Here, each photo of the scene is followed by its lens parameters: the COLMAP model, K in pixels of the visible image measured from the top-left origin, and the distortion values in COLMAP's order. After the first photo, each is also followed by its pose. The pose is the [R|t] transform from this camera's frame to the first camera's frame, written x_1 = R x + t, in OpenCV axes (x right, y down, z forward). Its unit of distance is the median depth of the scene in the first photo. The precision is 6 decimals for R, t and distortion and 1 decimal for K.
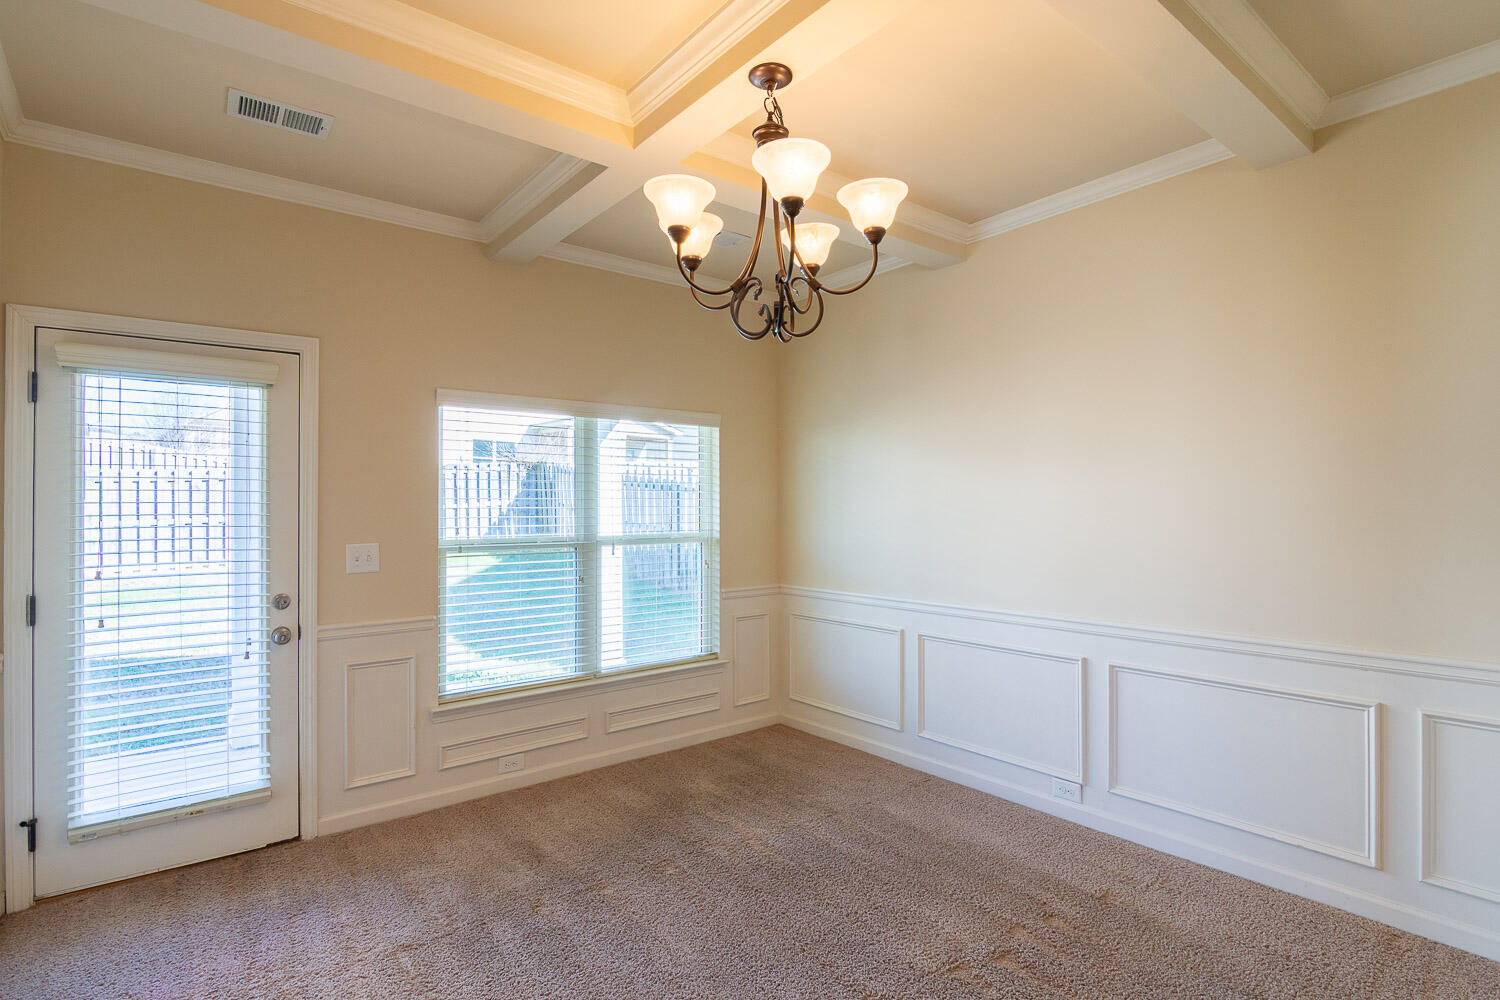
lens RADIAL K [[731.5, 0, 737.9], [0, 731.5, 497.3], [0, 0, 1]] dist [-0.015652, -0.001753]
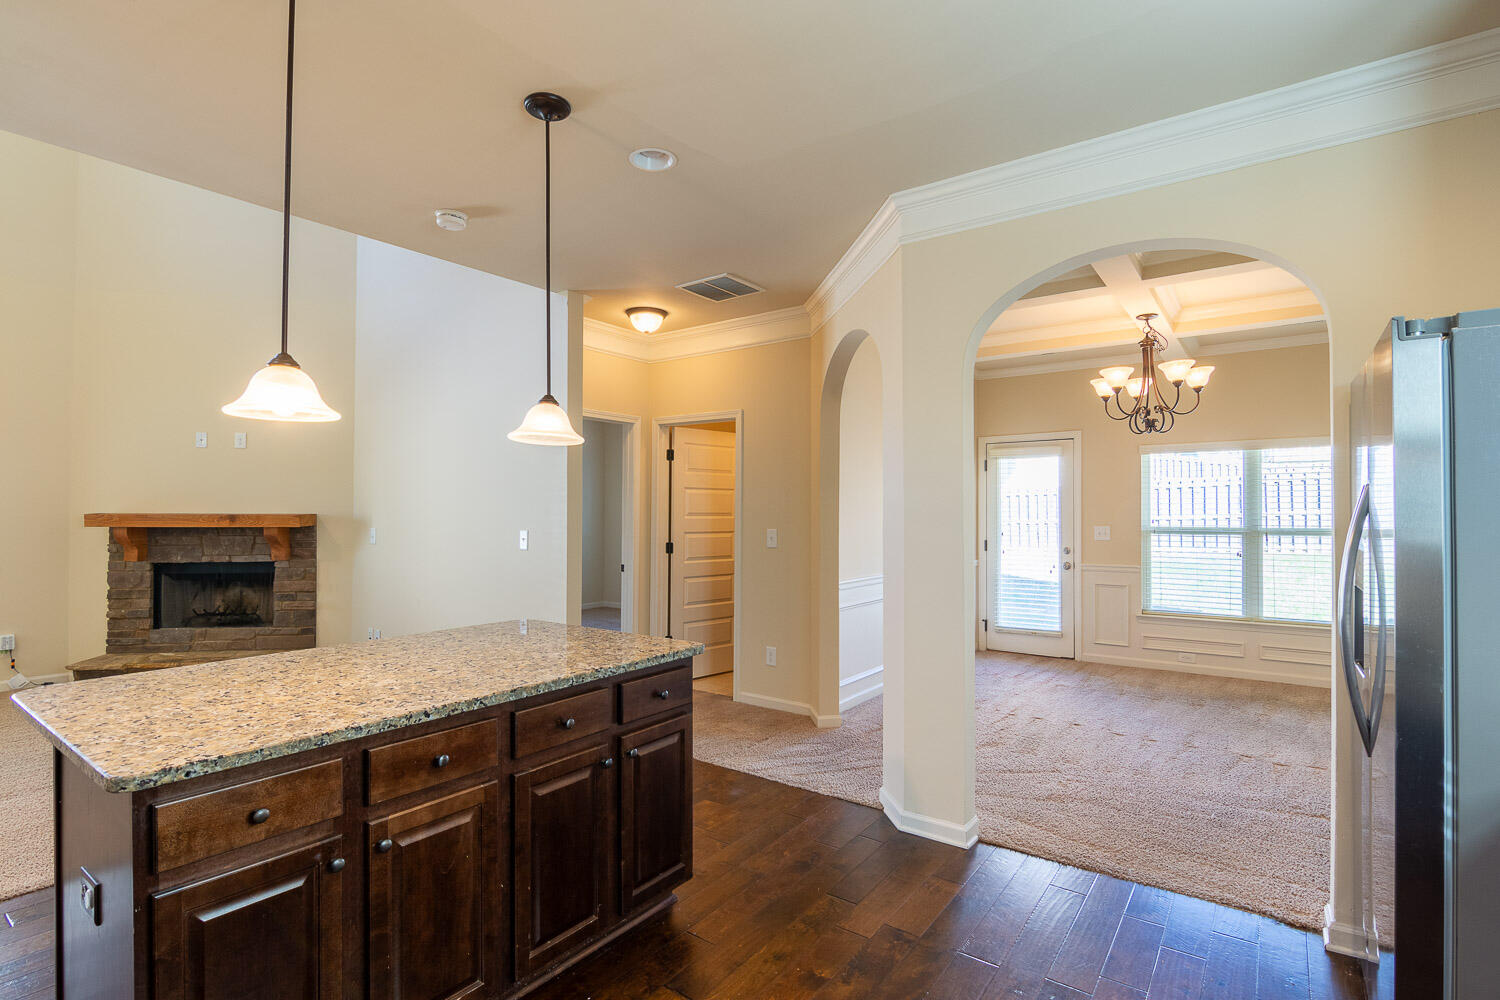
lens RADIAL K [[731.5, 0, 738.8], [0, 731.5, 486.7], [0, 0, 1]] dist [-0.015652, -0.001753]
pose [[0.249712, -0.030254, -0.967847, 1.245660], [0.006974, 0.999542, -0.029446, 0.004643], [0.968295, 0.000603, 0.249809, -0.519805]]
